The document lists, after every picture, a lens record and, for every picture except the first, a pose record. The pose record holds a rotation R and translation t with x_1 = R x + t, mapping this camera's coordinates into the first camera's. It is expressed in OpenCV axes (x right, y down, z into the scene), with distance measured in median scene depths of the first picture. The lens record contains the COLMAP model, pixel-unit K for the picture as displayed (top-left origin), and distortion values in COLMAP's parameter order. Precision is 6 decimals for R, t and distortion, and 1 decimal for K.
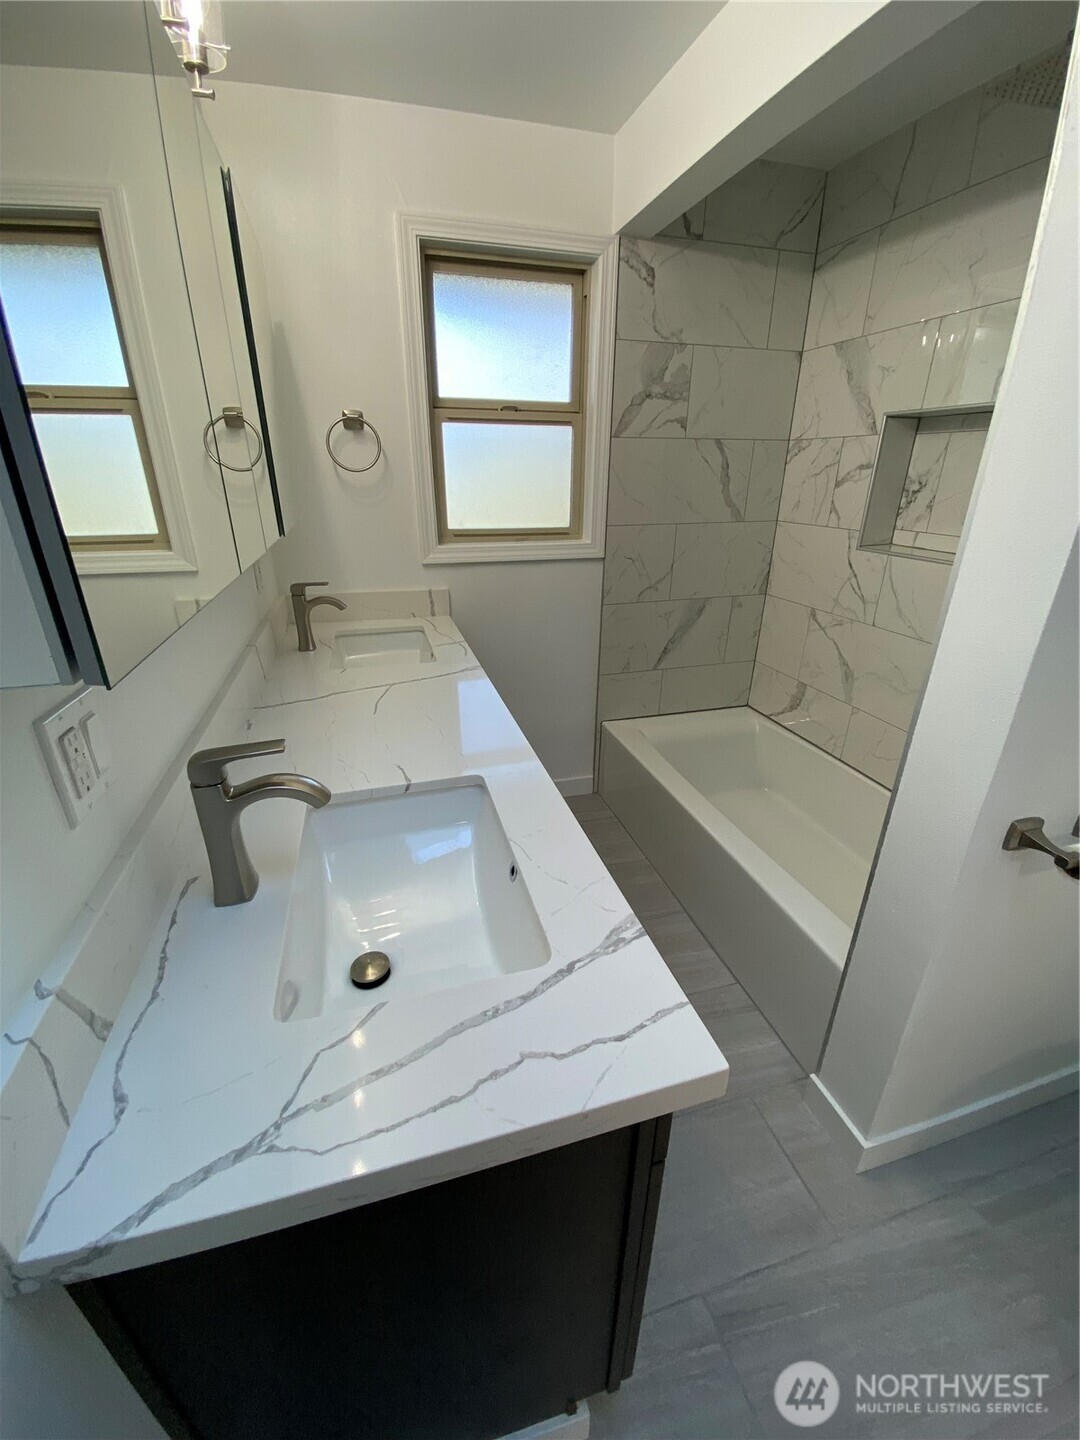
lens RADIAL K [[586.0, 0, 531.3], [0, 586.0, 718.6], [0, 0, 1]] dist [0.006543, -0.012819]
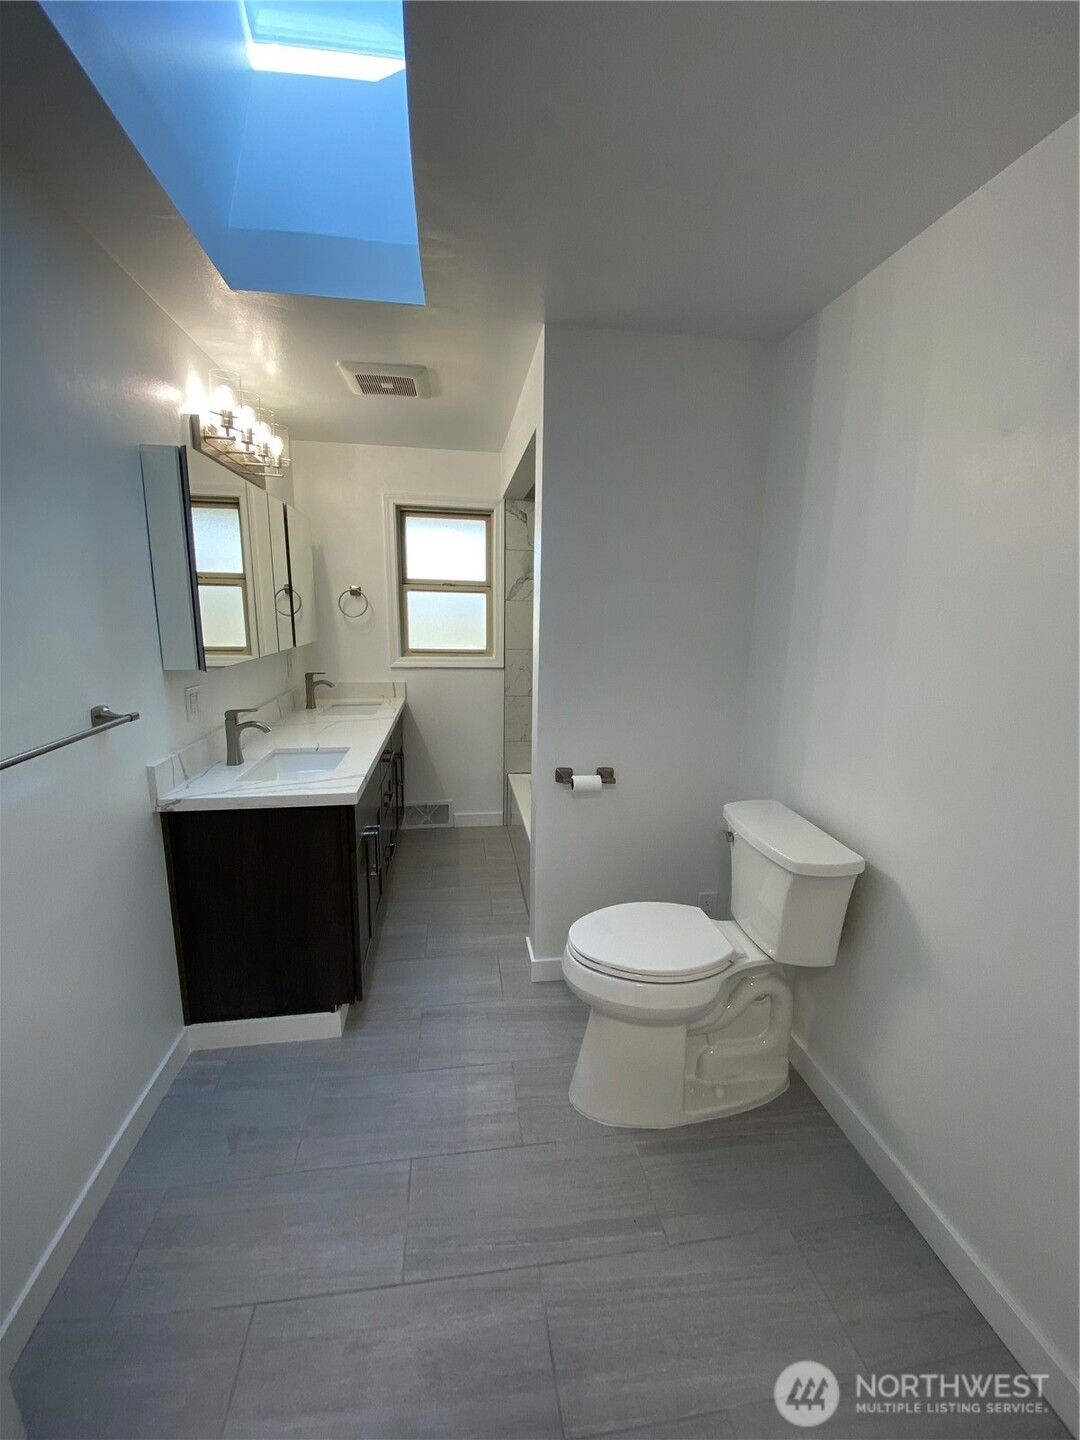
lens RADIAL K [[586.0, 0, 552.3], [0, 586.0, 725.4], [0, 0, 1]] dist [0.006543, -0.012819]
pose [[0.994076, 0.037163, -0.102132, 0.468804], [-0.056707, 0.979021, -0.195709, 0.211765], [0.092717, 0.200341, 0.975329, -0.597960]]
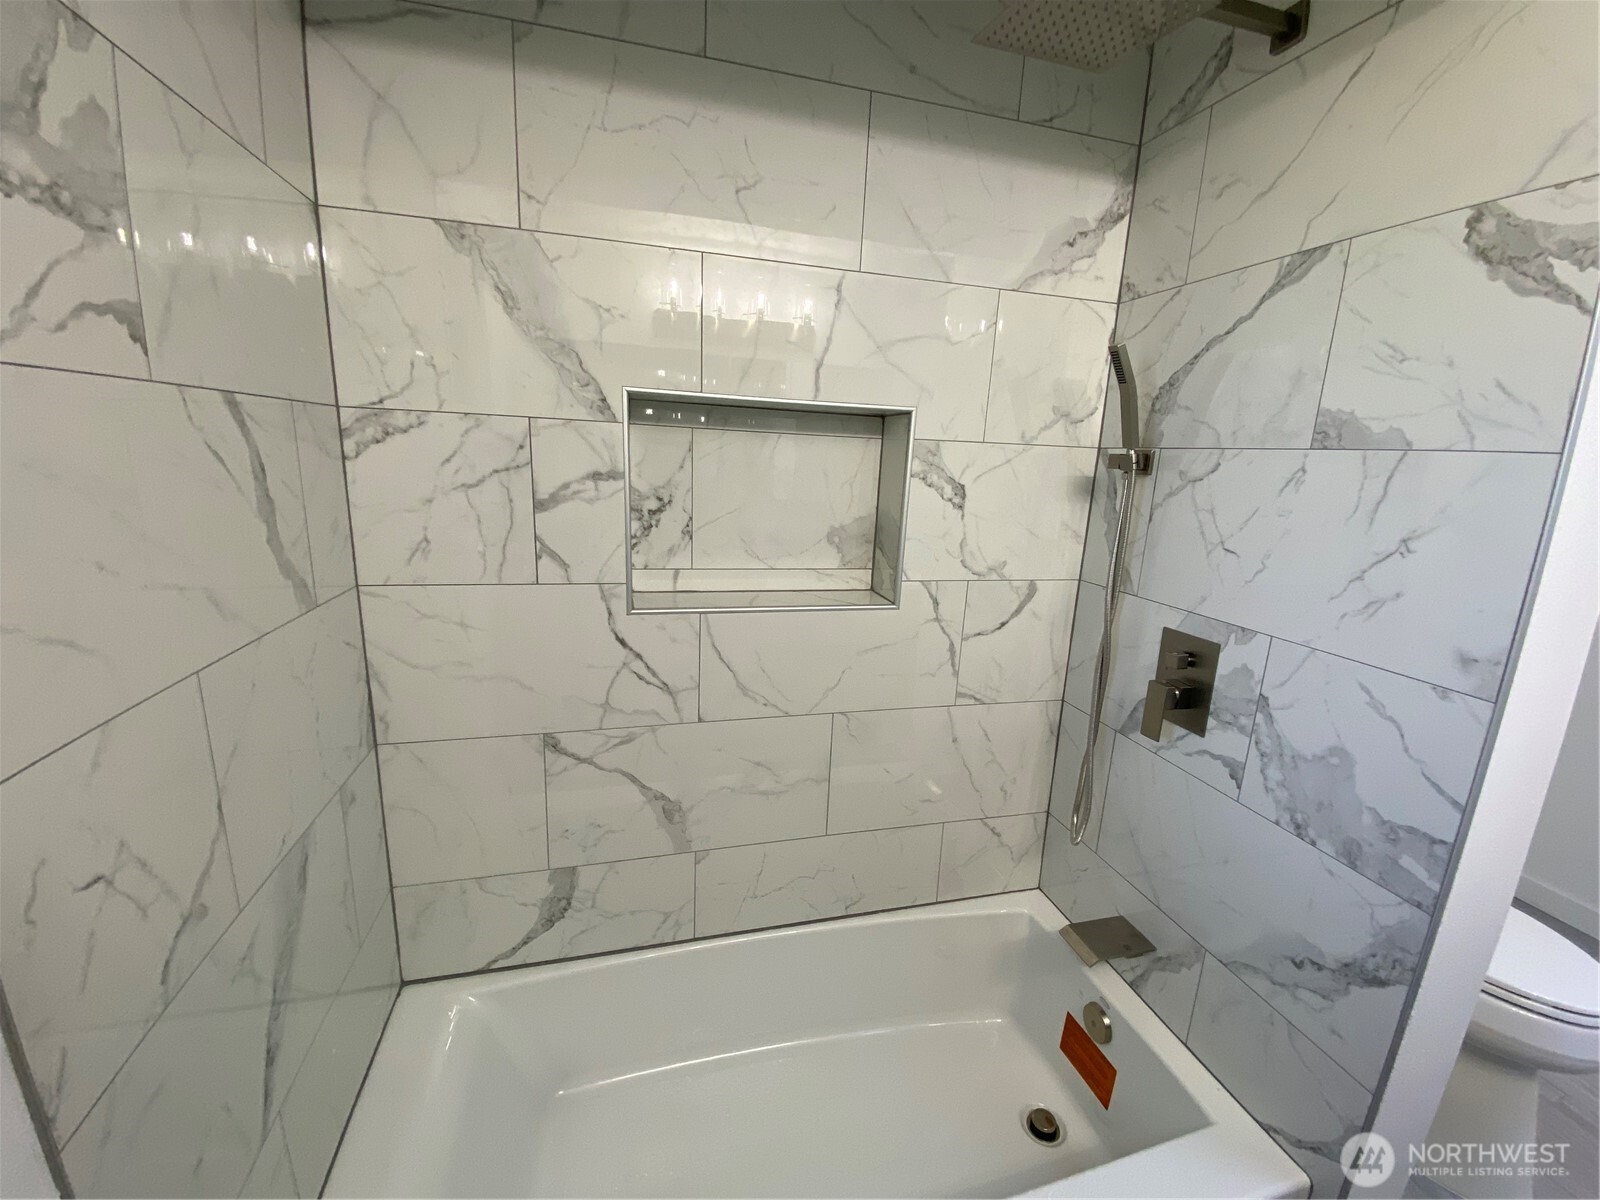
lens RADIAL K [[651.1, 0, 803.5], [0, 651.1, 595.4], [0, 0, 1]] dist [0.006543, -0.012819]
pose [[-0.015061, -0.210603, 0.977456, -0.053444], [0.346514, 0.915888, 0.202677, -0.372310], [-0.937924, 0.341754, 0.059182, 0.797046]]
